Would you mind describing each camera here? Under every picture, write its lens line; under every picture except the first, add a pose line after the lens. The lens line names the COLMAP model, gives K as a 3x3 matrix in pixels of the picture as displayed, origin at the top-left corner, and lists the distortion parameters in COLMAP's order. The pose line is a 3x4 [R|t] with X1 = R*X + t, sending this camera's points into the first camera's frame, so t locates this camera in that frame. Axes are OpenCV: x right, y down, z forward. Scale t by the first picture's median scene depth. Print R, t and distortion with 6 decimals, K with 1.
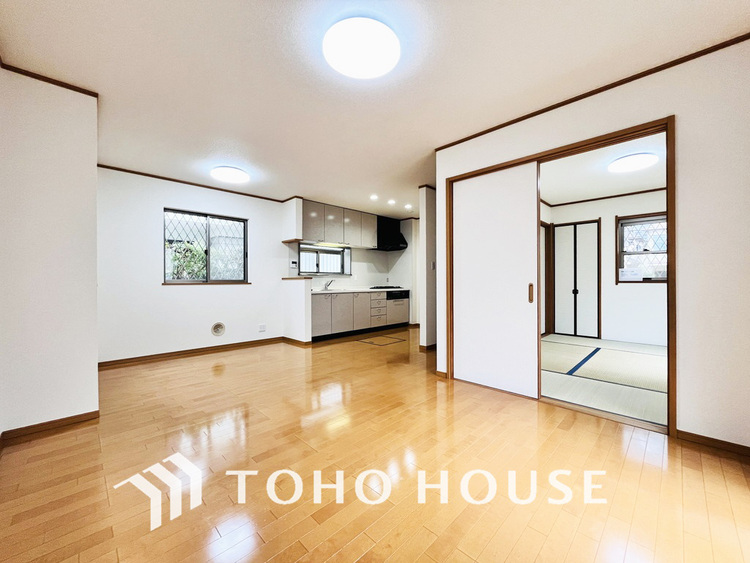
lens RADIAL K [[303.4, 0, 375.8], [0, 303.4, 282.2], [0, 0, 1]] dist [-0.001017, -0.000195]
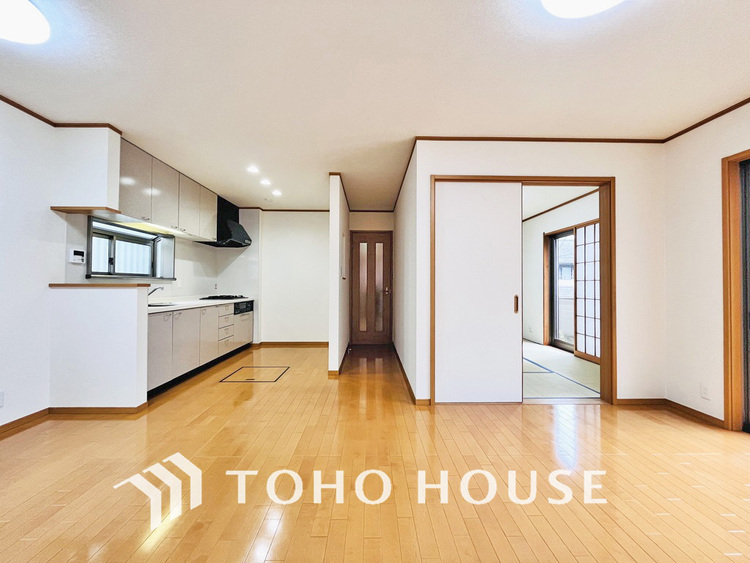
lens RADIAL K [[303.4, 0, 375.8], [0, 303.4, 282.2], [0, 0, 1]] dist [-0.001017, -0.000195]
pose [[0.693149, 0.015398, 0.720630, -0.287867], [-0.004368, 0.999843, -0.017162, -0.009942], [-0.720781, 0.008749, 0.693108, 0.293681]]
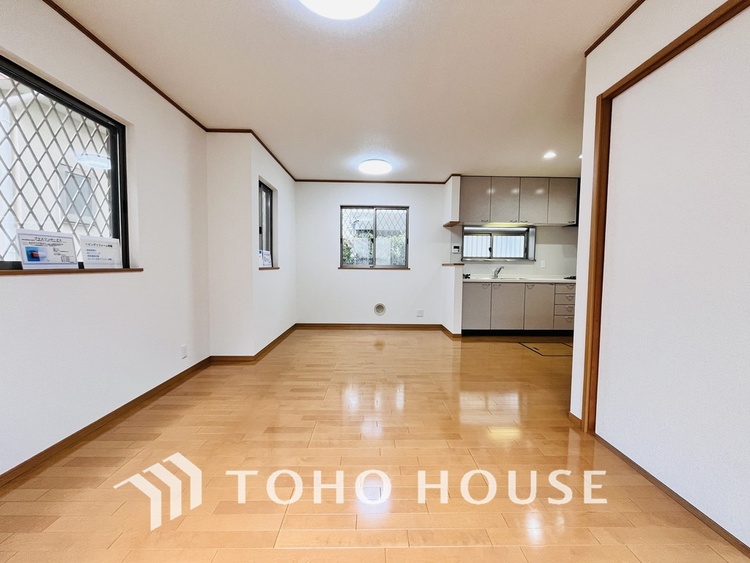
lens RADIAL K [[303.4, 0, 375.8], [0, 303.4, 282.2], [0, 0, 1]] dist [-0.001017, -0.000195]
pose [[0.721507, 0.050486, -0.690564, 0.198173], [-0.015509, 0.998266, 0.056778, -0.006910], [0.692234, -0.030256, 0.721039, 0.156314]]
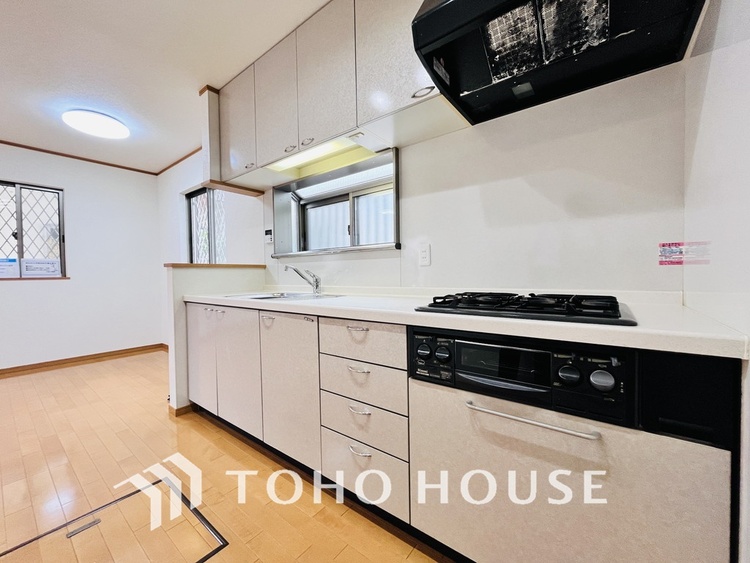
lens RADIAL K [[303.4, 0, 375.8], [0, 303.4, 282.2], [0, 0, 1]] dist [-0.001017, -0.000195]
pose [[0.130629, 0.025930, -0.991092, 0.226261], [0.001348, 0.999652, 0.026332, 0.001492], [0.991430, -0.004775, 0.130548, 1.100045]]
